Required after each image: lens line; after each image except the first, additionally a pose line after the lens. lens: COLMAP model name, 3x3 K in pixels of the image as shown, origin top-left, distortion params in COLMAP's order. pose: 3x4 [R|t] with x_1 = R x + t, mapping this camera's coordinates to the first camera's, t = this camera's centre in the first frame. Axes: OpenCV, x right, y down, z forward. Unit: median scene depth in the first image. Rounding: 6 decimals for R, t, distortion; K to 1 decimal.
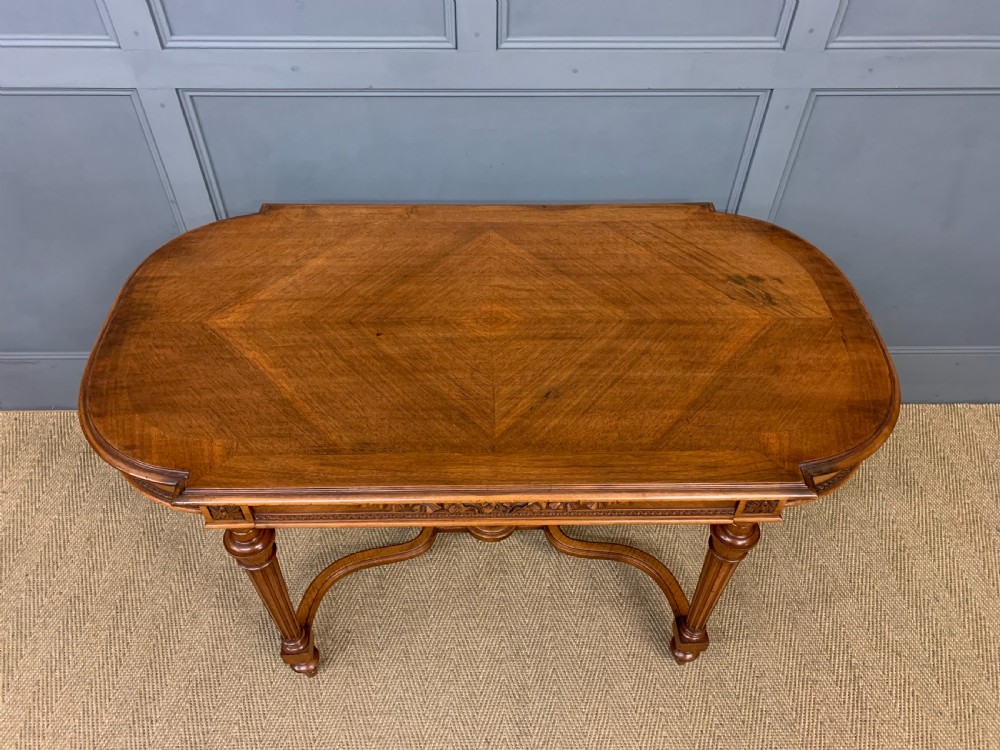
lens RADIAL K [[769.9, 0, 495.6], [0, 769.9, 372.2], [0, 0, 1]] dist [0.026735, -0.015573]
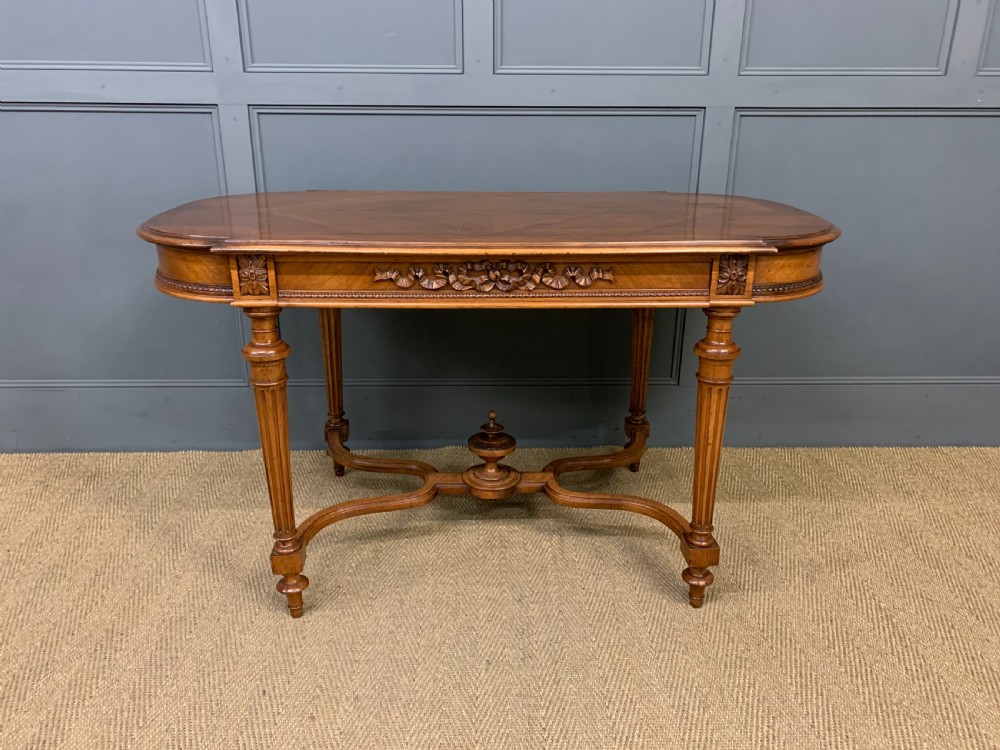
lens RADIAL K [[769.9, 0, 496.7], [0, 769.9, 366.9], [0, 0, 1]] dist [0.026735, -0.015573]
pose [[0.999961, -0.007324, 0.004846, -0.002738], [0.008741, 0.883781, -0.467819, 0.599504], [-0.000856, 0.467843, 0.883811, 0.050843]]
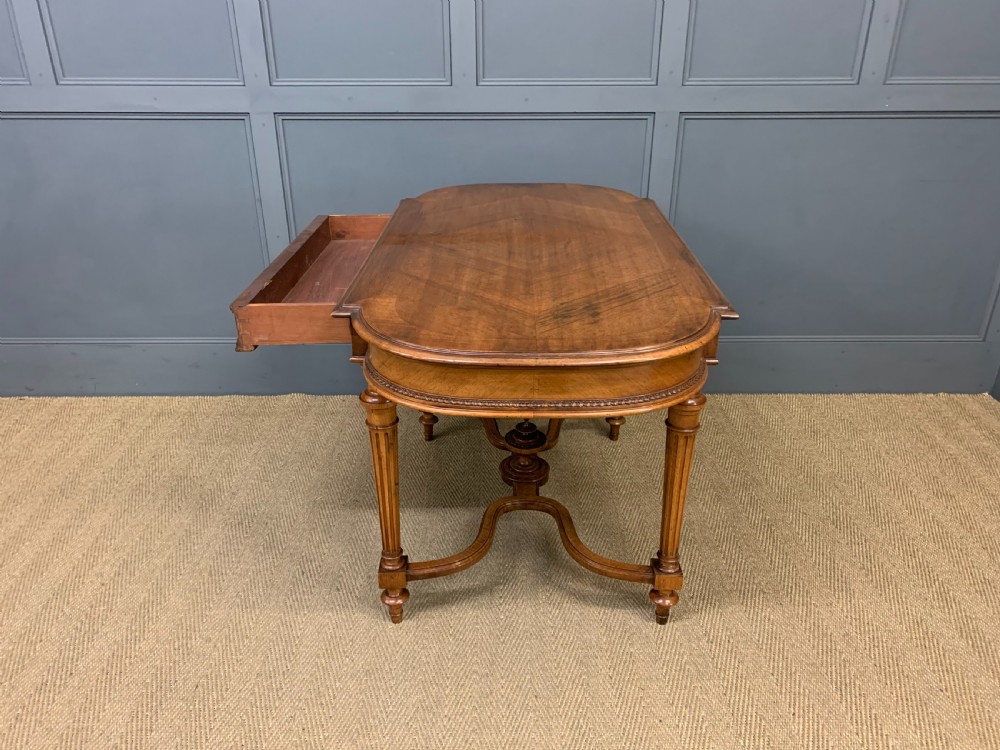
lens RADIAL K [[769.9, 0, 498.8], [0, 769.9, 381.7], [0, 0, 1]] dist [0.026735, -0.015573]
pose [[0.999836, -0.004551, -0.017529, 0.066219], [-0.002309, 0.927971, -0.372646, 0.684726], [0.017963, 0.372626, 0.927808, -0.235516]]
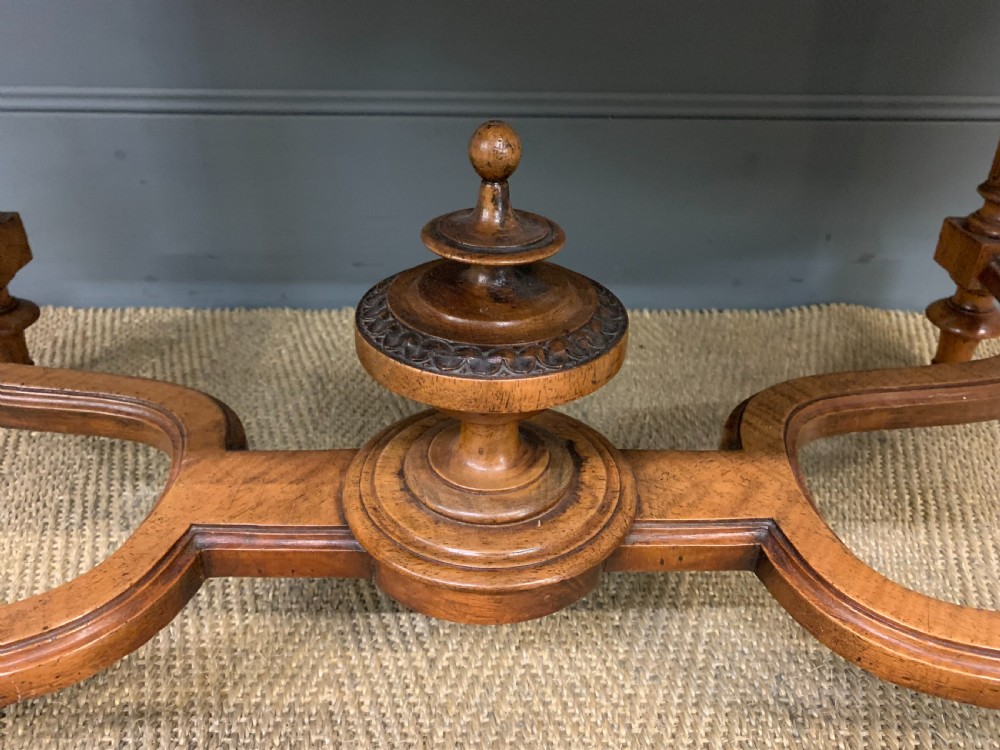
lens RADIAL K [[769.9, 0, 502.8], [0, 769.9, 355.5], [0, 0, 1]] dist [0.026735, -0.015573]
pose [[0.999930, 0.005717, -0.010386, -0.000332], [-0.008439, 0.958527, -0.284877, 0.238198], [0.008327, 0.284944, 0.958508, 0.907366]]
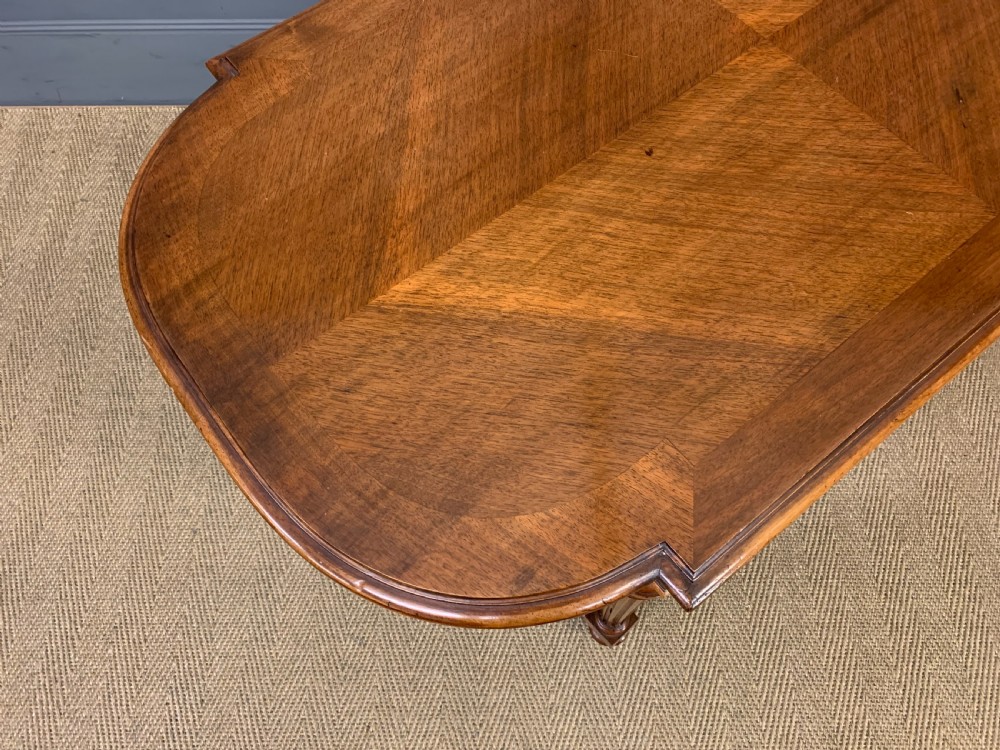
lens RADIAL K [[769.9, 0, 503.6], [0, 769.9, 373.6], [0, 0, 1]] dist [0.026735, -0.015573]
pose [[0.999279, 0.009552, -0.036754, -0.179782], [0.001720, 0.955473, 0.295073, 0.109729], [0.037936, -0.294923, 0.954768, 0.195439]]
